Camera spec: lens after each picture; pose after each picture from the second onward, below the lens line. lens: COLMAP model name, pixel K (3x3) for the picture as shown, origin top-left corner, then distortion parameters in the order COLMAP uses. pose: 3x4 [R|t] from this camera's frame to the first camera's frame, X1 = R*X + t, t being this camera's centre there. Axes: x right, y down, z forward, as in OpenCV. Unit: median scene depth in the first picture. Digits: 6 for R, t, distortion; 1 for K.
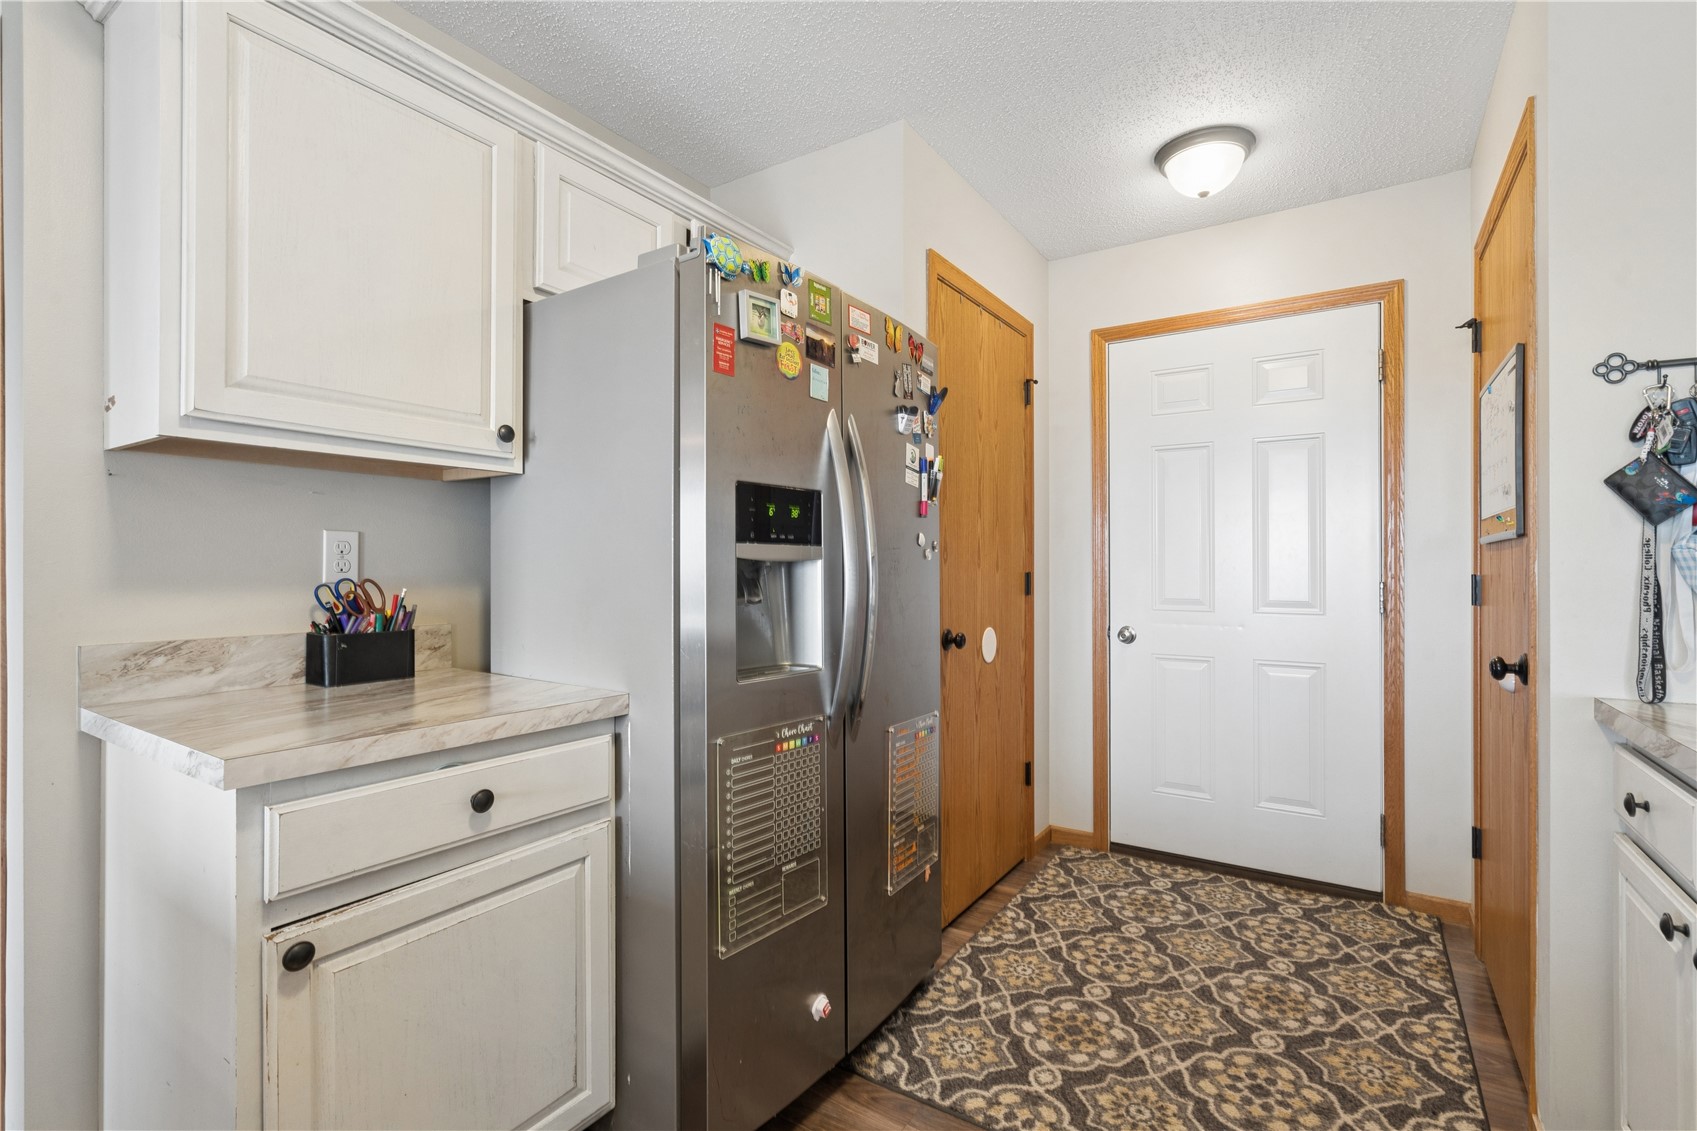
lens RADIAL K [[777.3, 0, 858.8], [0, 777.3, 557.8], [0, 0, 1]] dist [-0.001994, -0.001257]
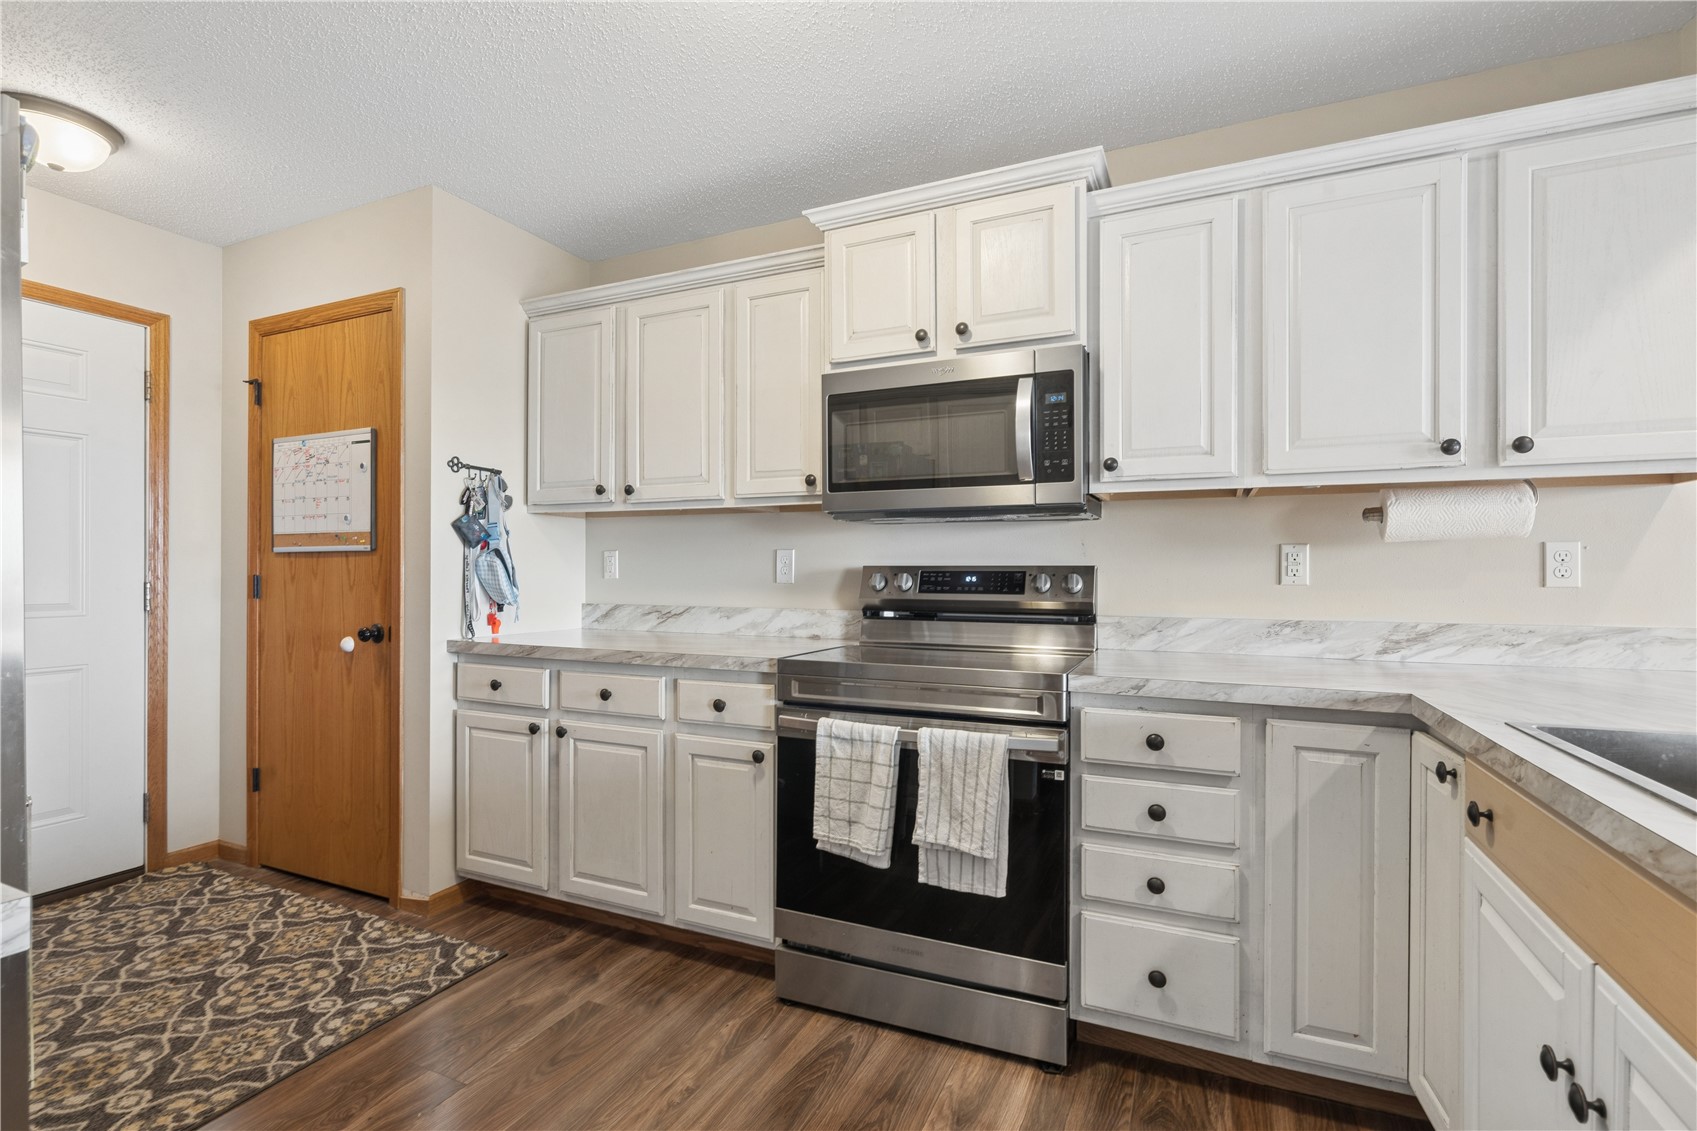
lens RADIAL K [[777.3, 0, 853.7], [0, 777.3, 573.6], [0, 0, 1]] dist [-0.001994, -0.001257]
pose [[-0.166125, -0.000446, 0.986105, -0.709331], [-0.014283, 0.999896, -0.001954, 0.007172], [-0.986001, -0.014409, -0.166114, 0.241324]]
